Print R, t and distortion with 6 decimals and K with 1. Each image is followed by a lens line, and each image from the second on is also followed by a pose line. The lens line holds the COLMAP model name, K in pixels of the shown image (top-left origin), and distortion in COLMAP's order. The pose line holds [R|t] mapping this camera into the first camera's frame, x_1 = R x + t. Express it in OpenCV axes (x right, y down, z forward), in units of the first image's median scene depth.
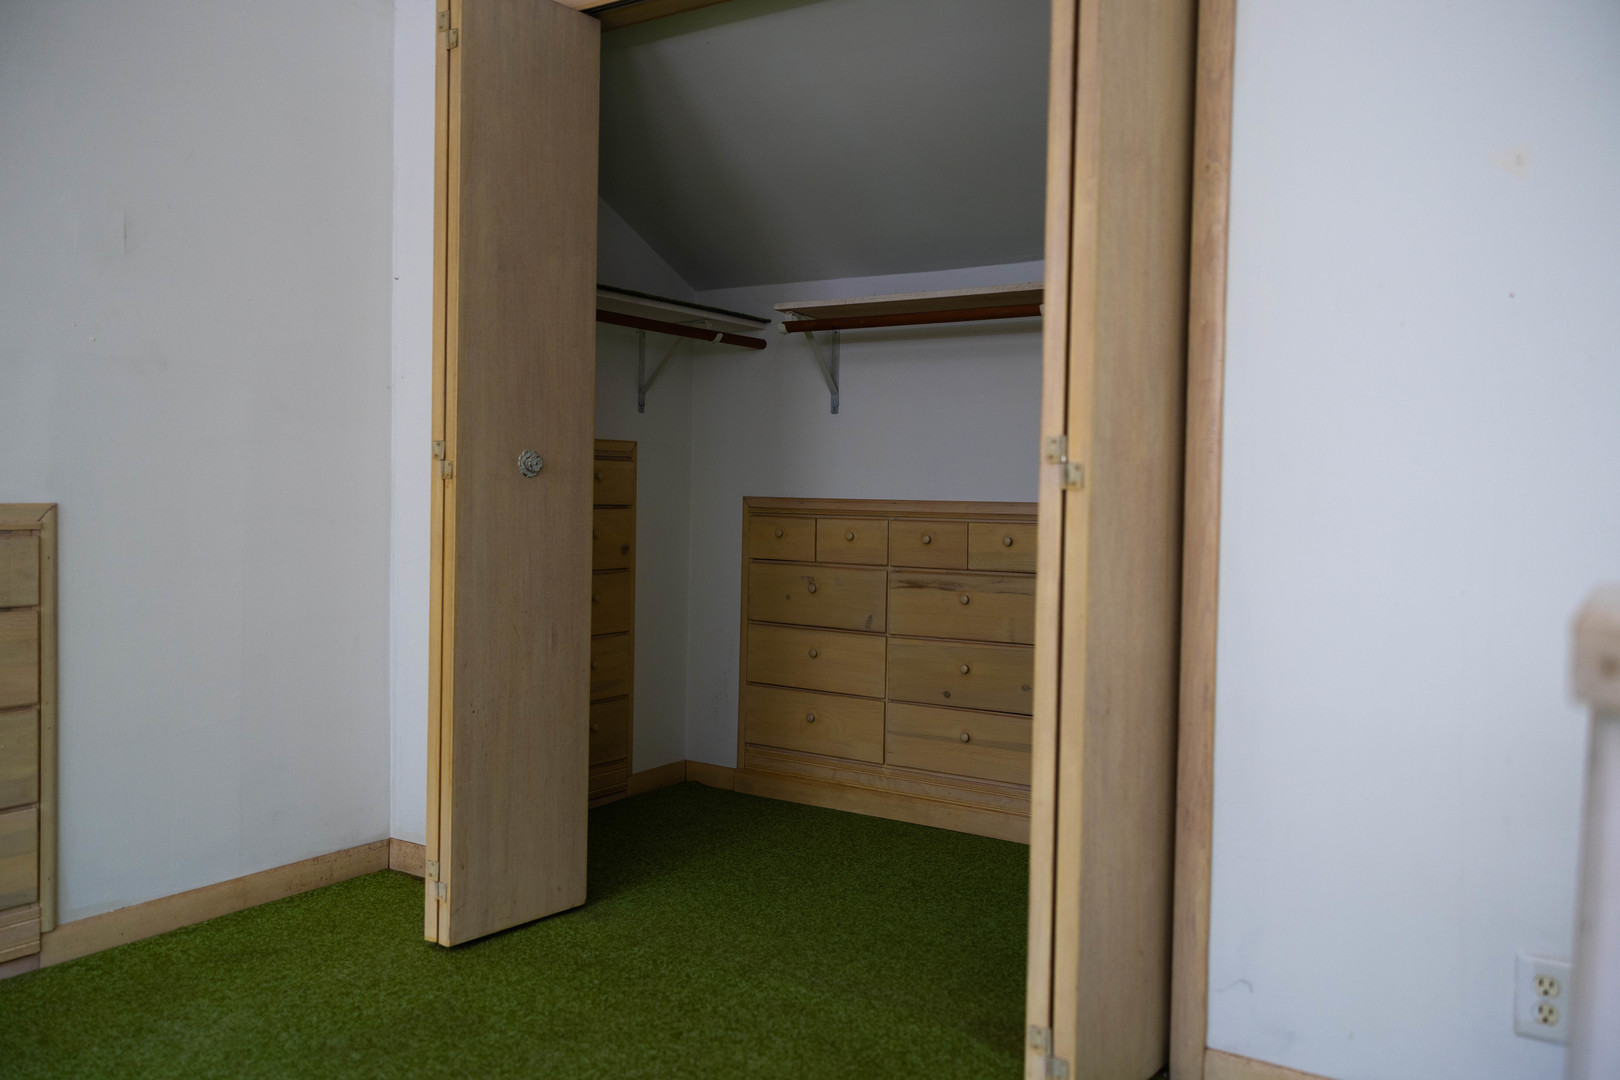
lens RADIAL K [[1329.1, 0, 802.8], [0, 1329.1, 521.1], [0, 0, 1]] dist [0.009415, 0.004014]
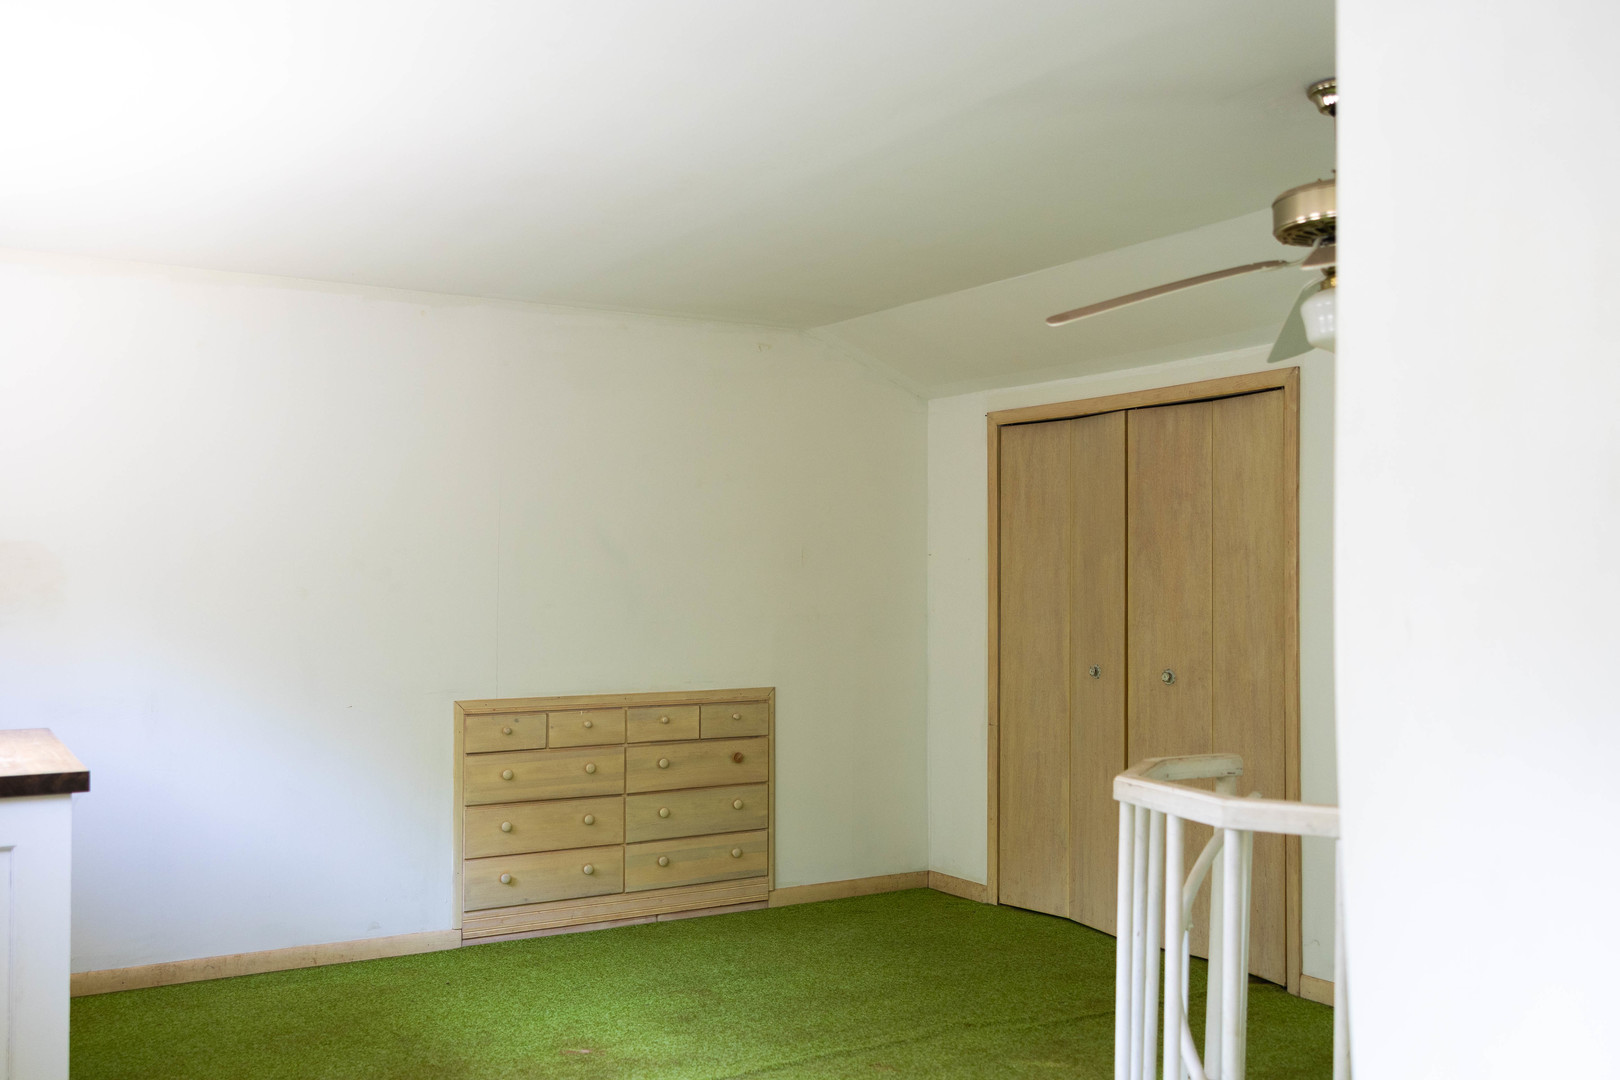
lens RADIAL K [[1329.1, 0, 802.8], [0, 1329.1, 521.1], [0, 0, 1]] dist [0.009415, 0.004014]
pose [[0.915372, -0.036207, -0.400977, 0.348949], [-0.000467, 0.995852, -0.090990, -0.085235], [0.402608, 0.083477, 0.911558, -0.955644]]
